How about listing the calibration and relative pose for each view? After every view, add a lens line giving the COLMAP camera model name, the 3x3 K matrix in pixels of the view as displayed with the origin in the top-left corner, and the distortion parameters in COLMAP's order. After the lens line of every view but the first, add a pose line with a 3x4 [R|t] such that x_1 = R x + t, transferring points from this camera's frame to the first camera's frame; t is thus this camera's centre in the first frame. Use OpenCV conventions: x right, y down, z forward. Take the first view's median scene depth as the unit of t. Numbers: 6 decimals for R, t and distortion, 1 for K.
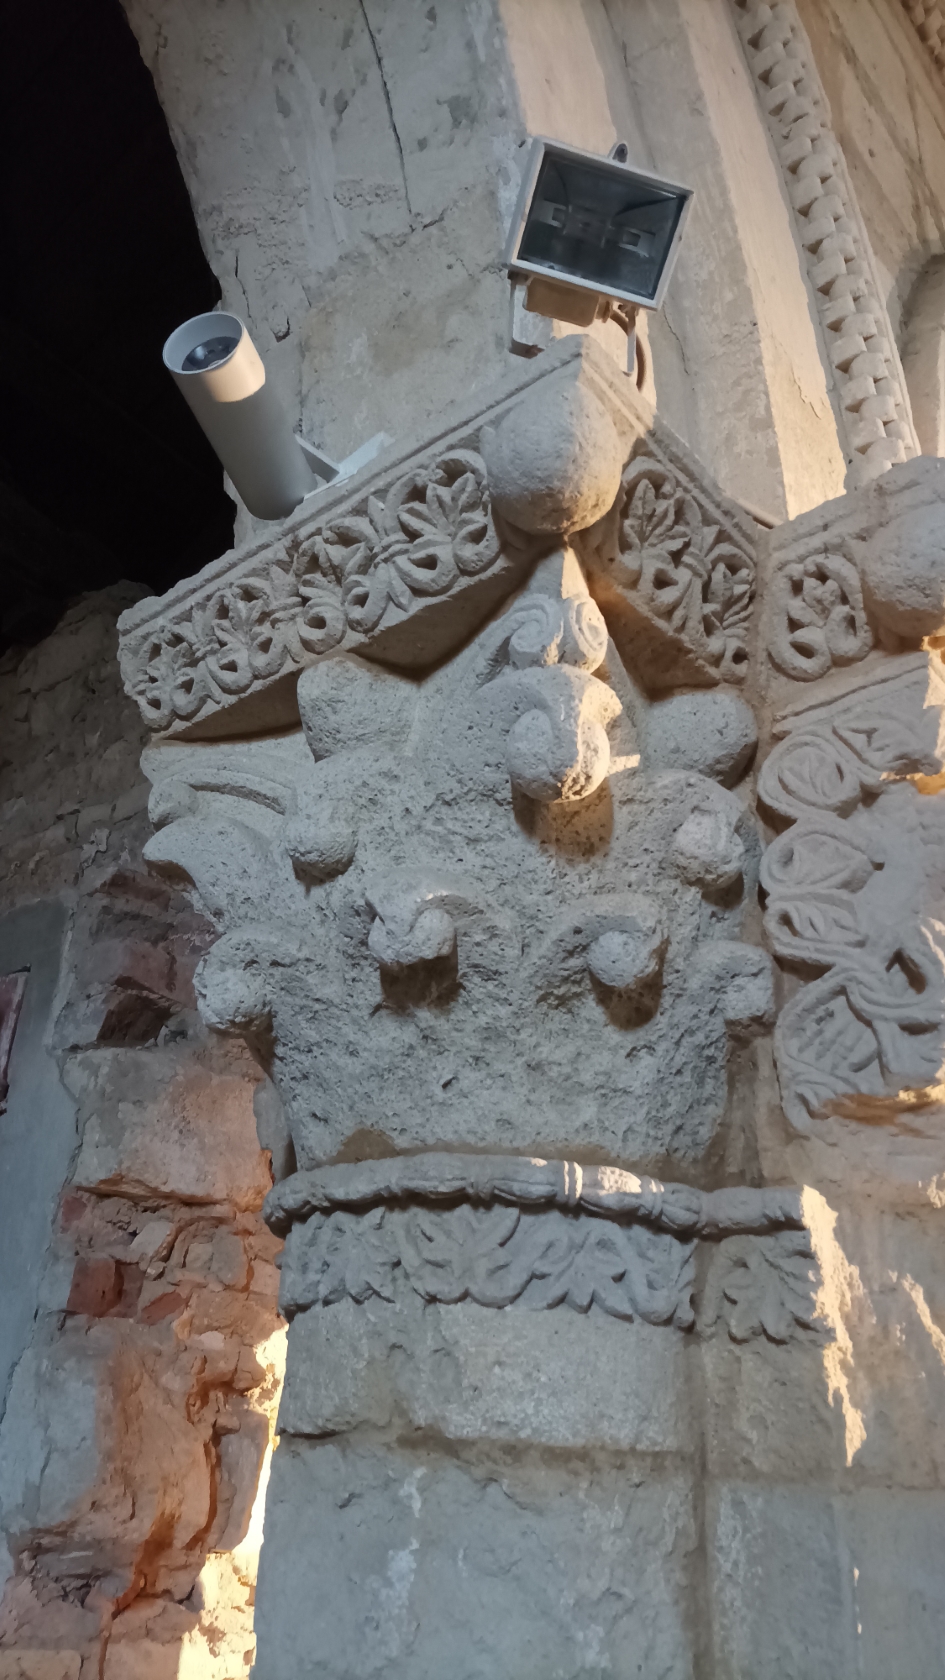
lens RADIAL K [[1241.6, 0, 475.3], [0, 1241.6, 841.9], [0, 0, 1]] dist [0.034577, -0.028578]
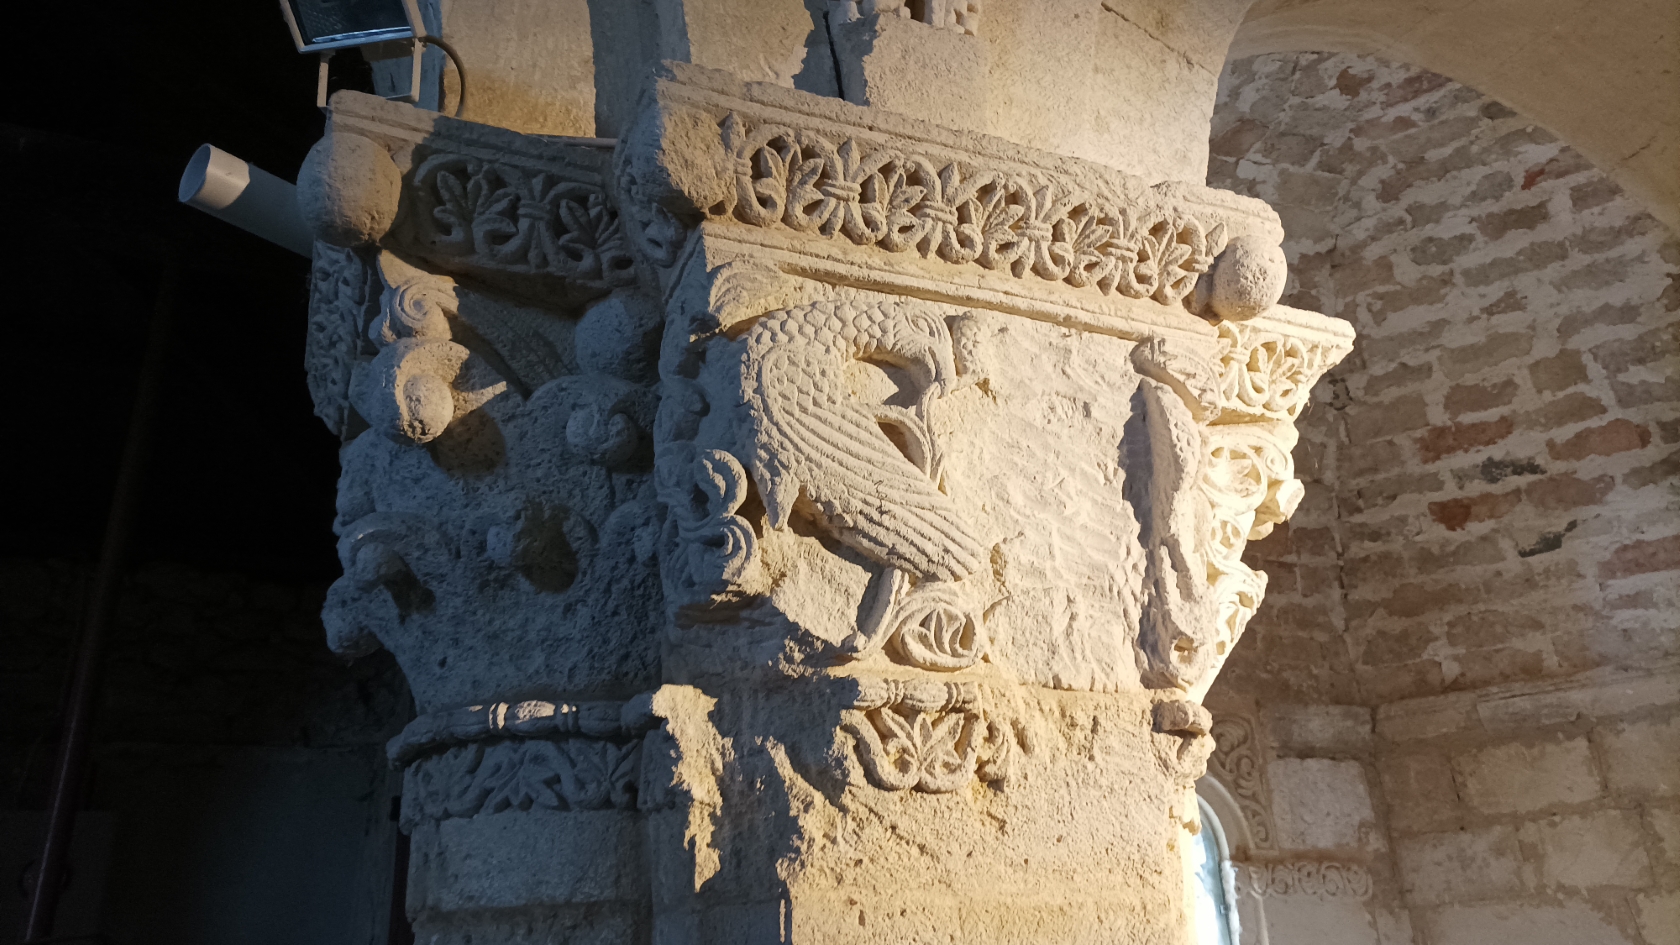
lens RADIAL K [[1241.6, 0, 831.2], [0, 1241.6, 479.1], [0, 0, 1]] dist [0.034577, -0.028578]
pose [[0.896268, -0.252252, -0.364791, 0.910319], [0.277932, 0.960418, 0.018733, 0.098592], [0.345626, -0.118177, 0.930901, -0.080439]]
